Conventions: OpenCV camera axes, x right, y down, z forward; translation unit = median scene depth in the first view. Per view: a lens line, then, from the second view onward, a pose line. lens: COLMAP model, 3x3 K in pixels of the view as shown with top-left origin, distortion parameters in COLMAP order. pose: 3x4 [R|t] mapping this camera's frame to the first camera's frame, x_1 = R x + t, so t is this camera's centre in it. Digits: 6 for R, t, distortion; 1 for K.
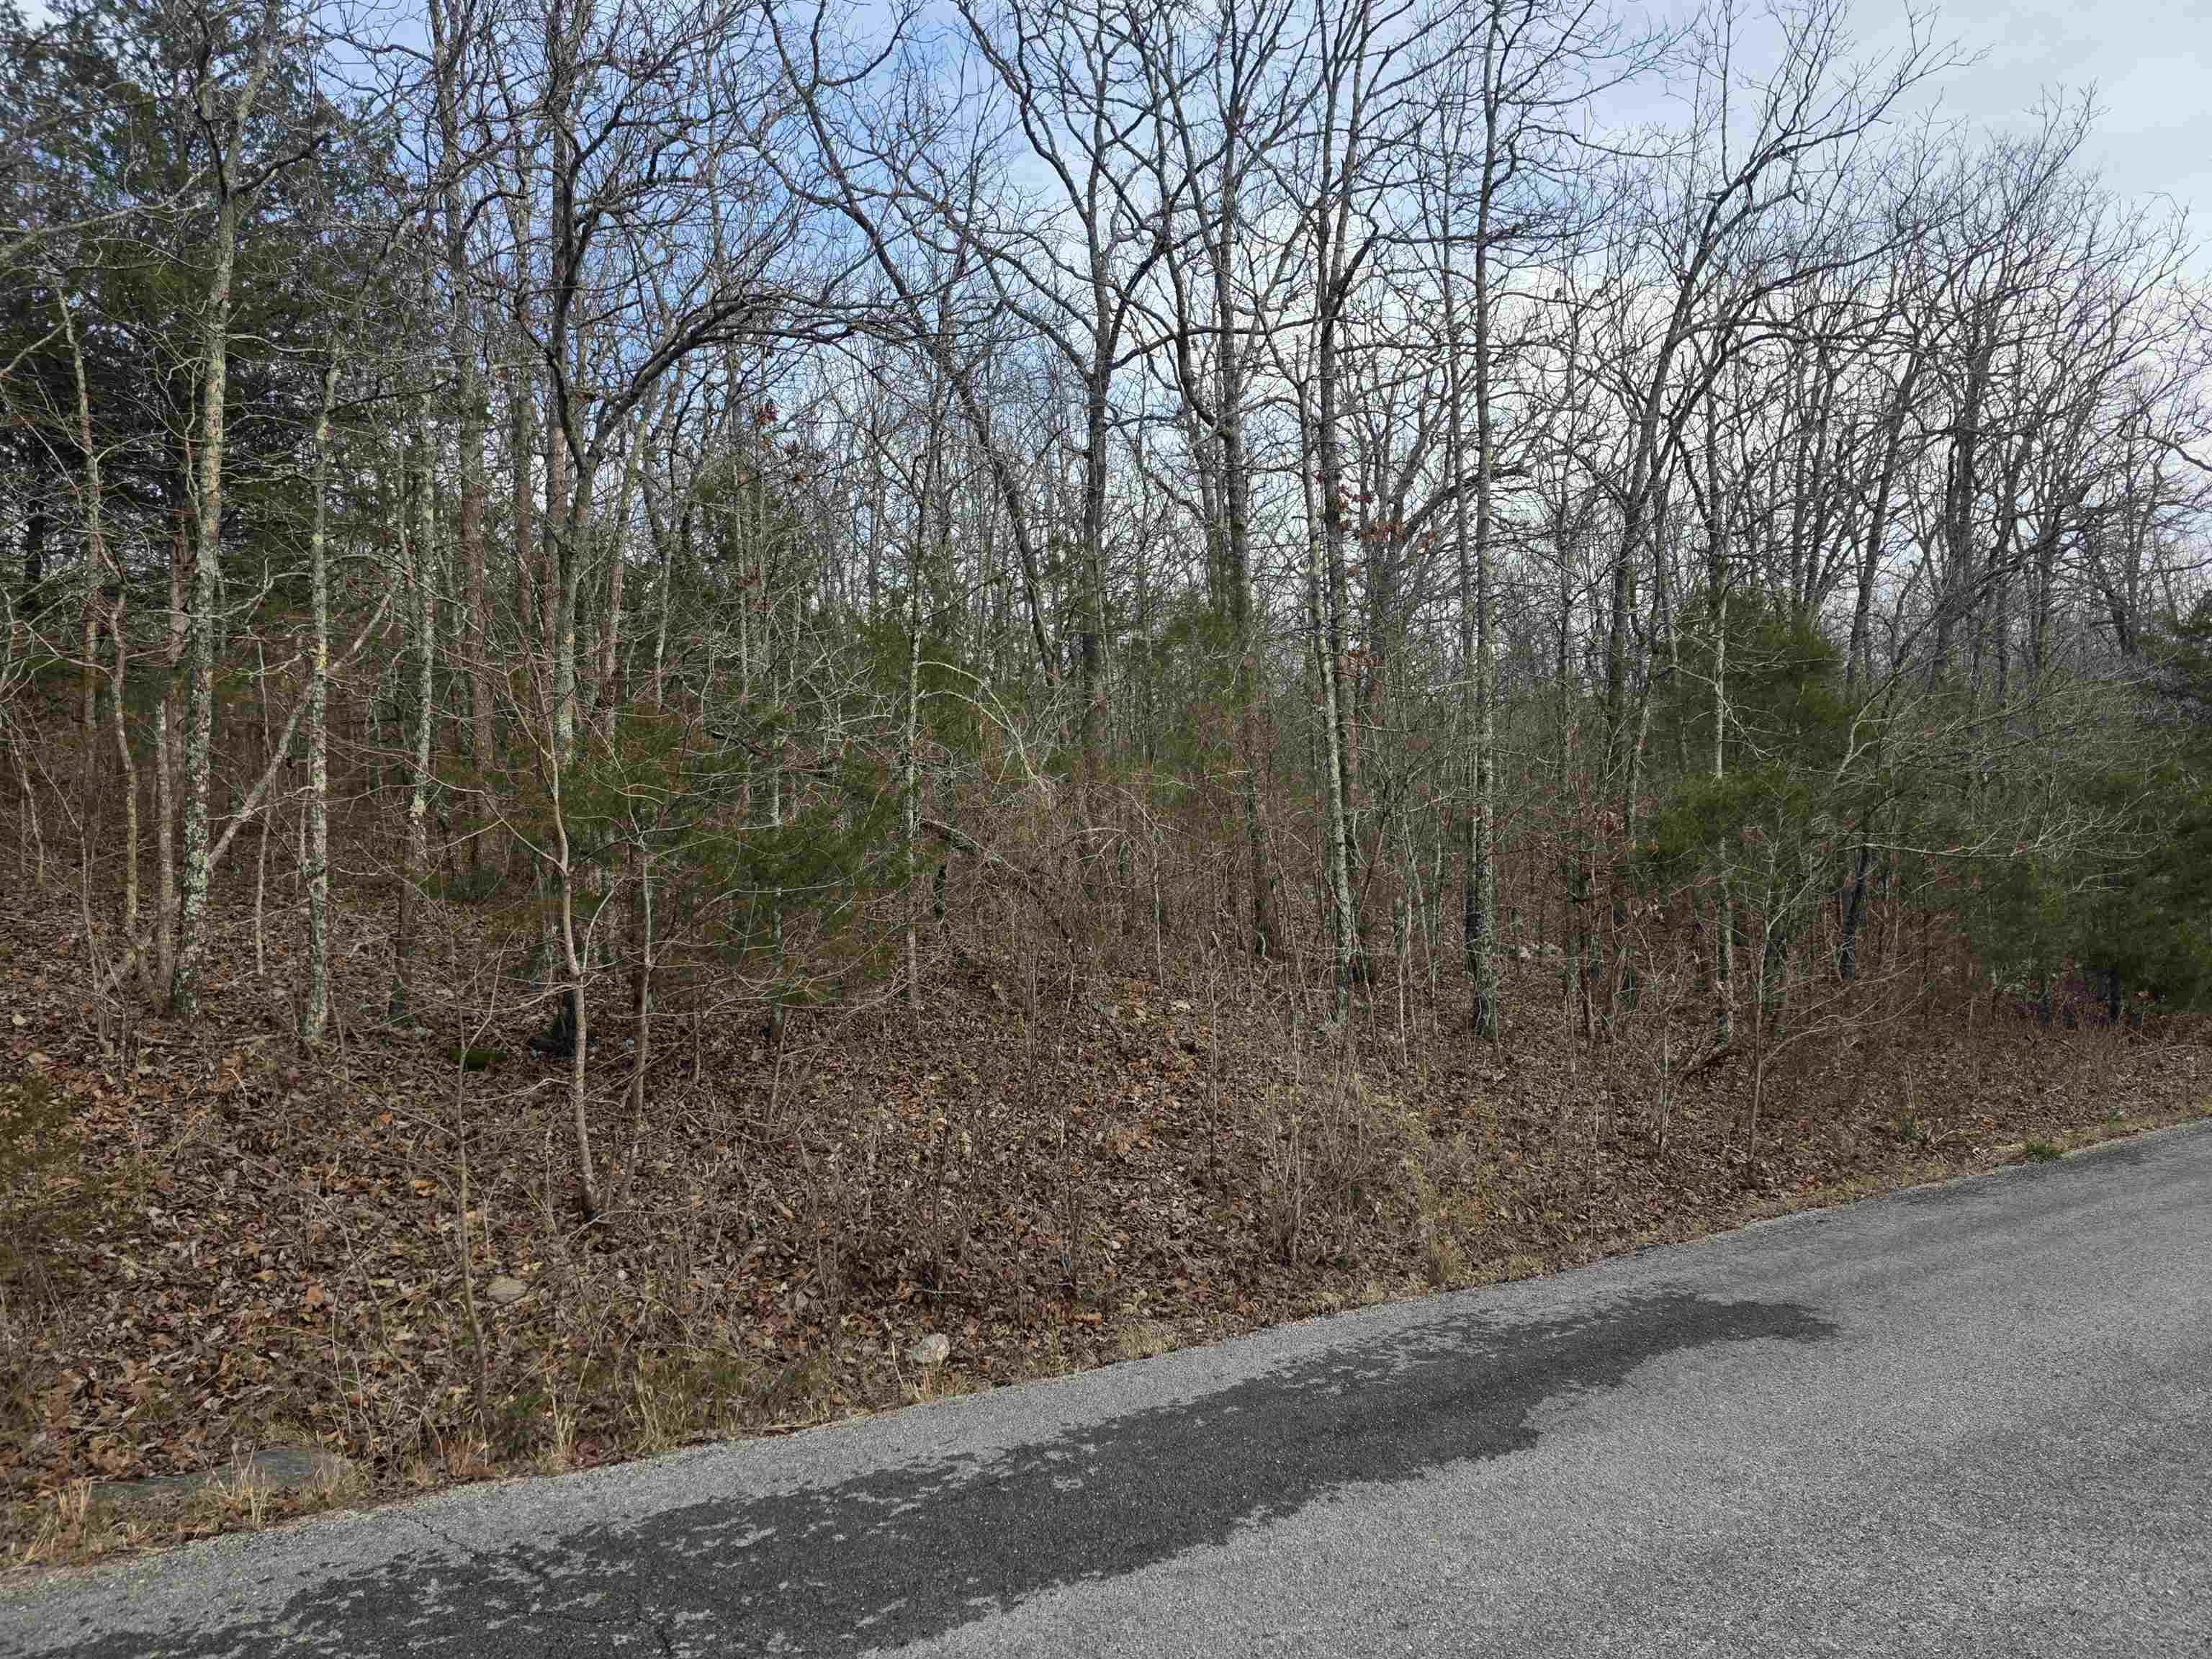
lens RADIAL K [[1483.4, 0, 1129.3], [0, 1483.4, 820.7], [0, 0, 1]] dist [0.069376, -0.058440]
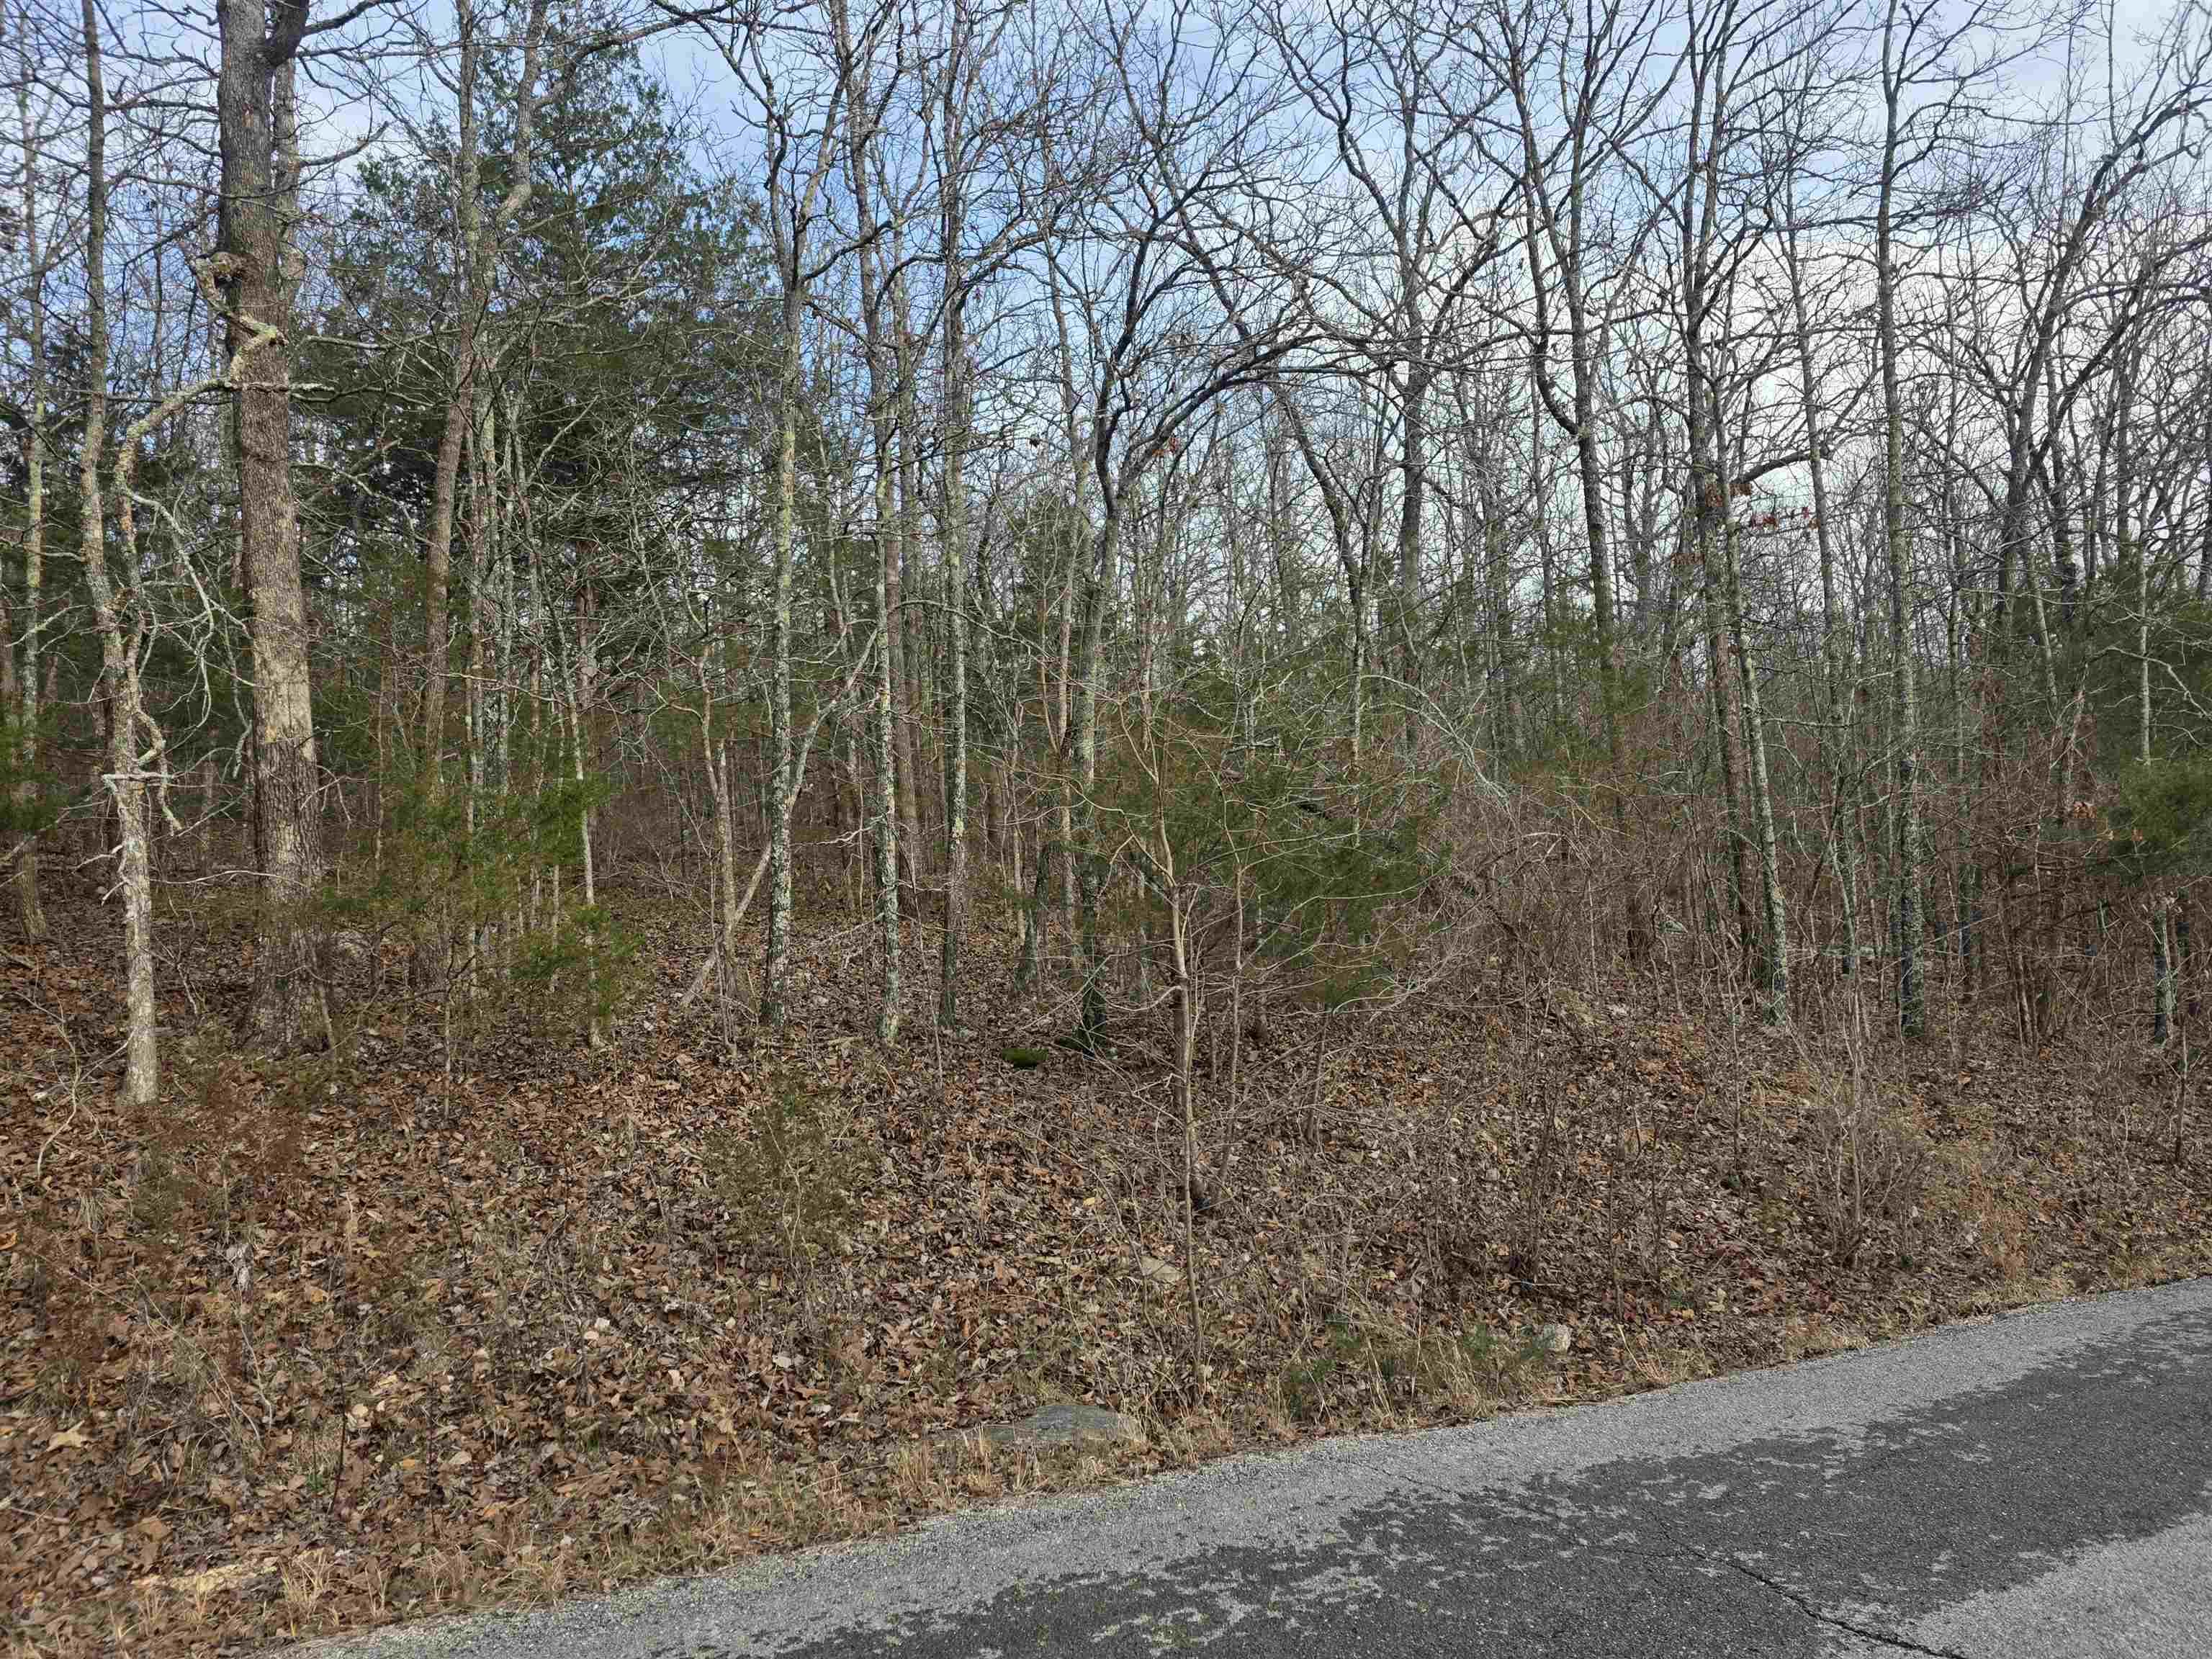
lens RADIAL K [[1483.4, 0, 1120.9], [0, 1483.4, 813.5], [0, 0, 1]] dist [0.069376, -0.058440]
pose [[0.991204, -0.026586, -0.129647, -0.219678], [0.024840, 0.999578, -0.015064, -0.000594], [0.129992, 0.011711, 0.991446, -0.053879]]
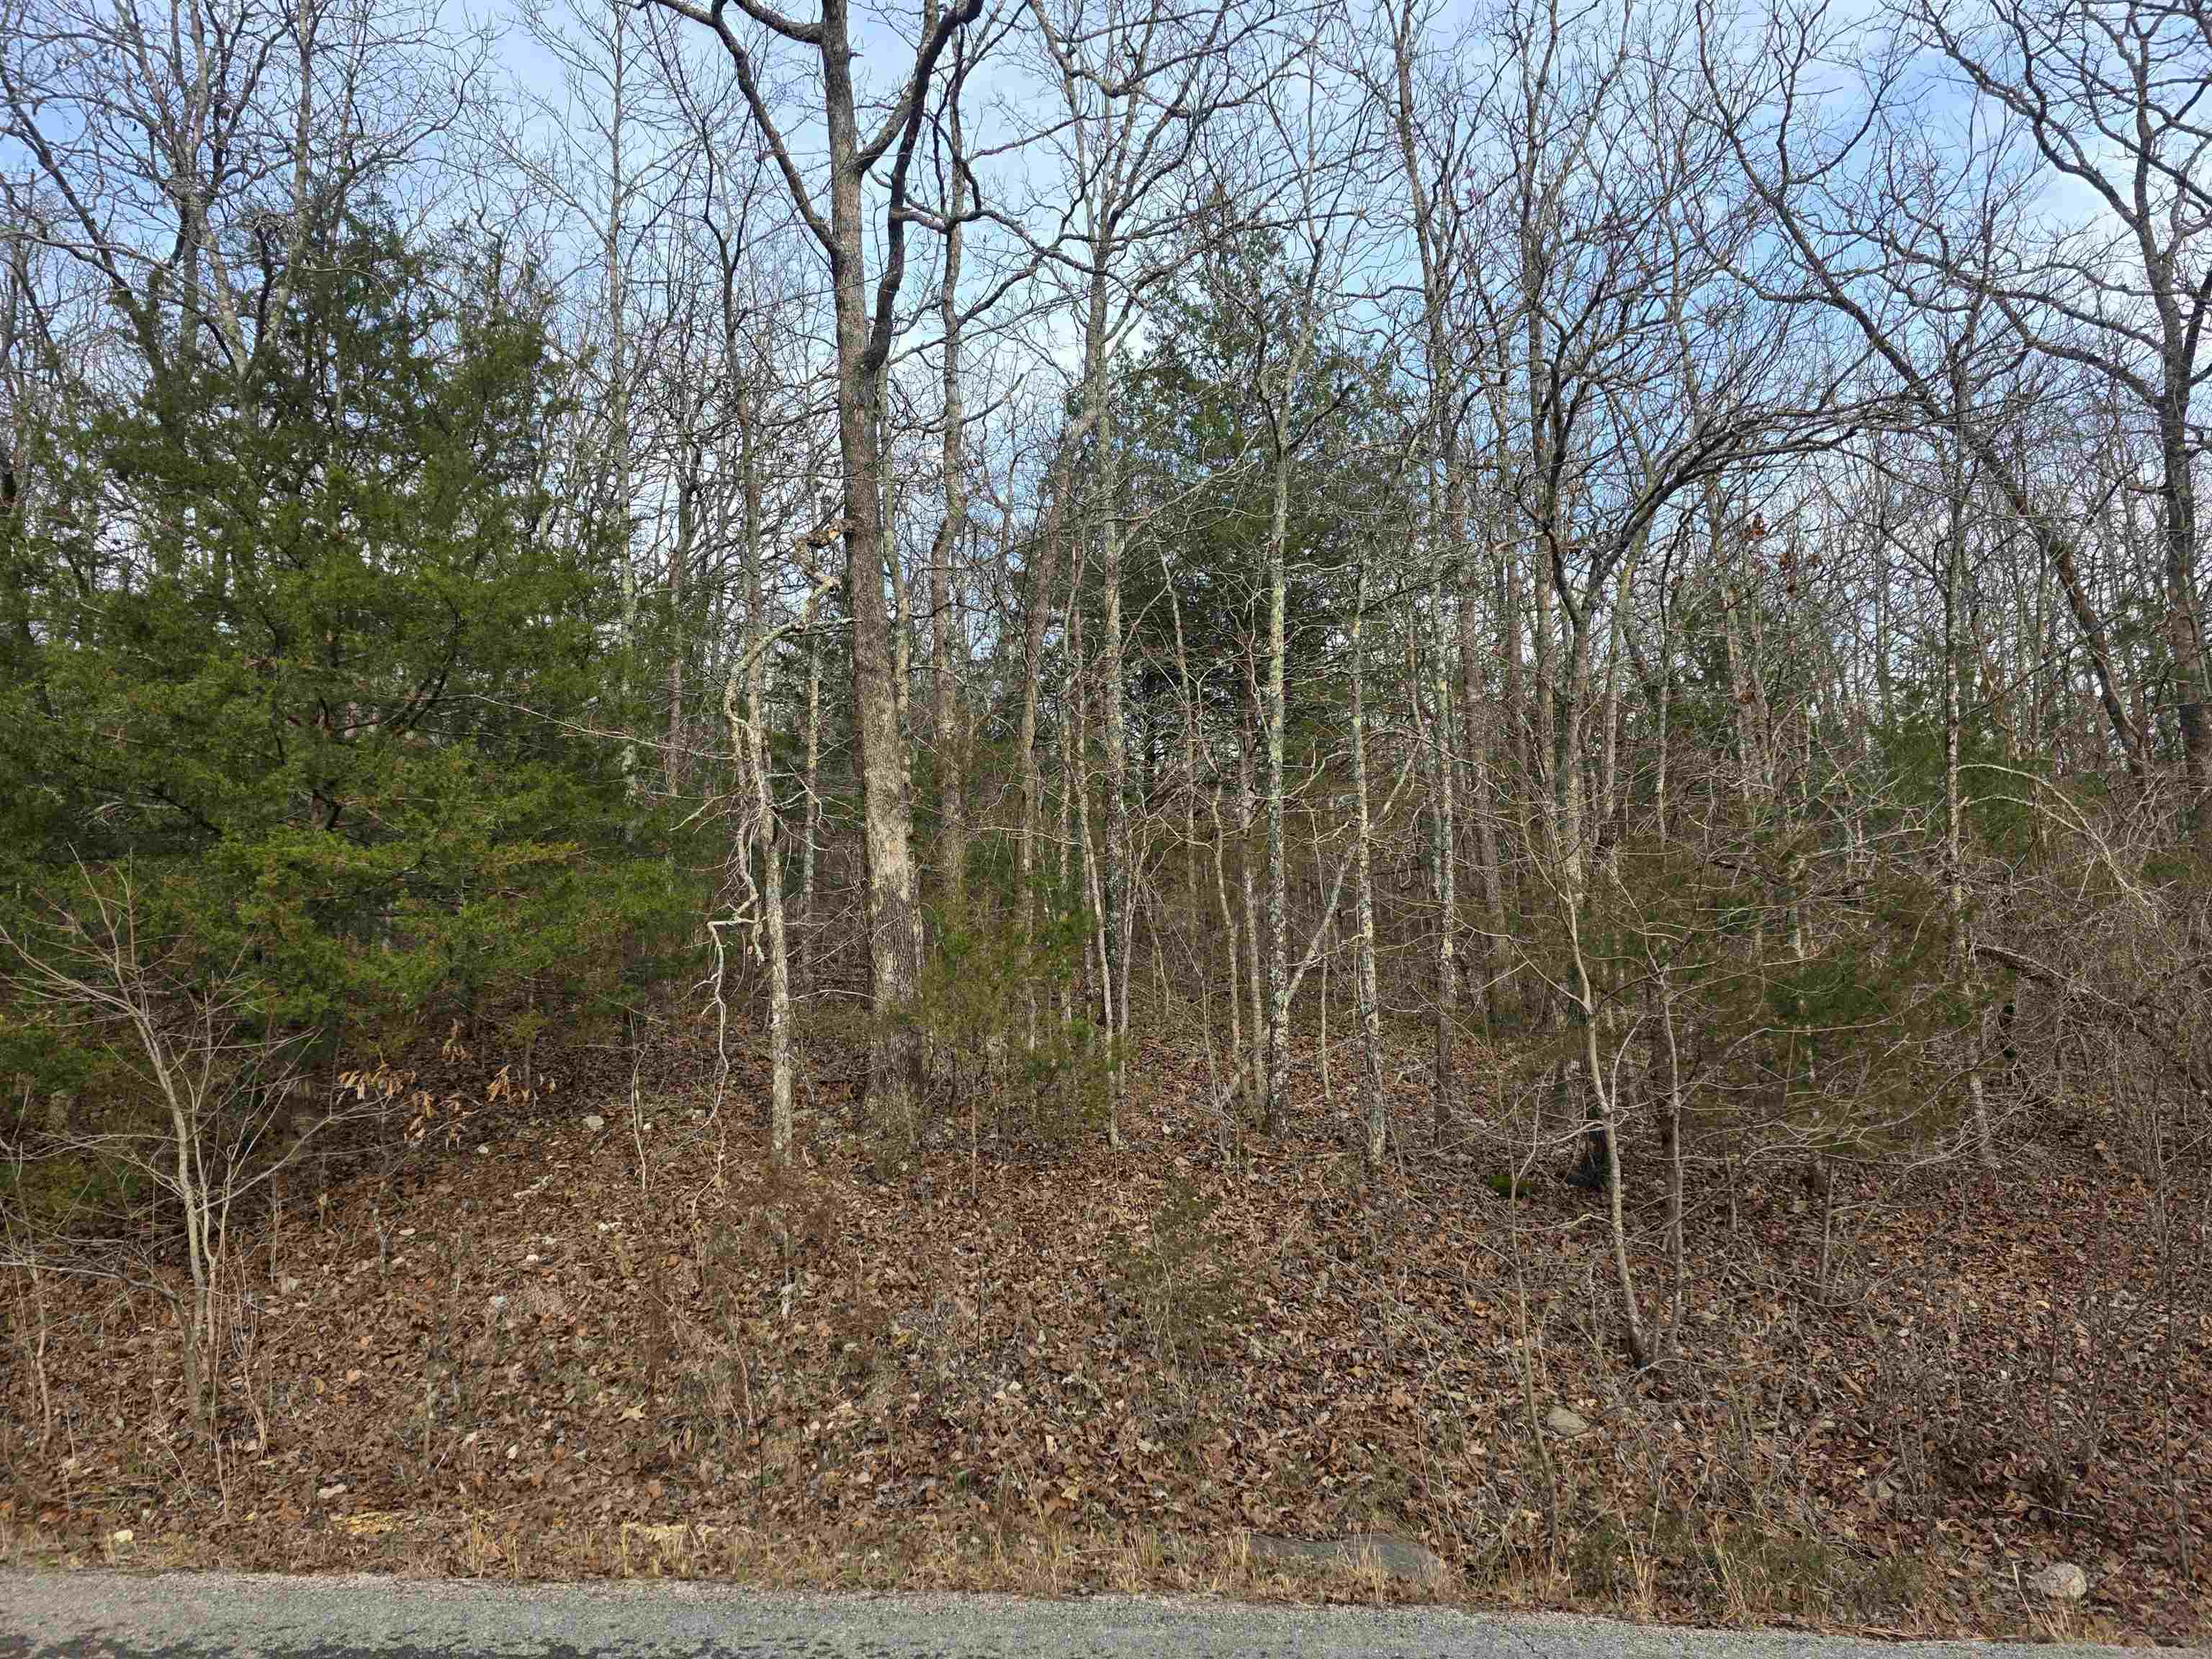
lens RADIAL K [[1483.4, 0, 1103.8], [0, 1483.4, 816.4], [0, 0, 1]] dist [0.069376, -0.058440]
pose [[0.792385, -0.085360, -0.604020, -0.006093], [0.031309, 0.994547, -0.099477, -0.005268], [0.609217, 0.059913, 0.790737, -0.021328]]
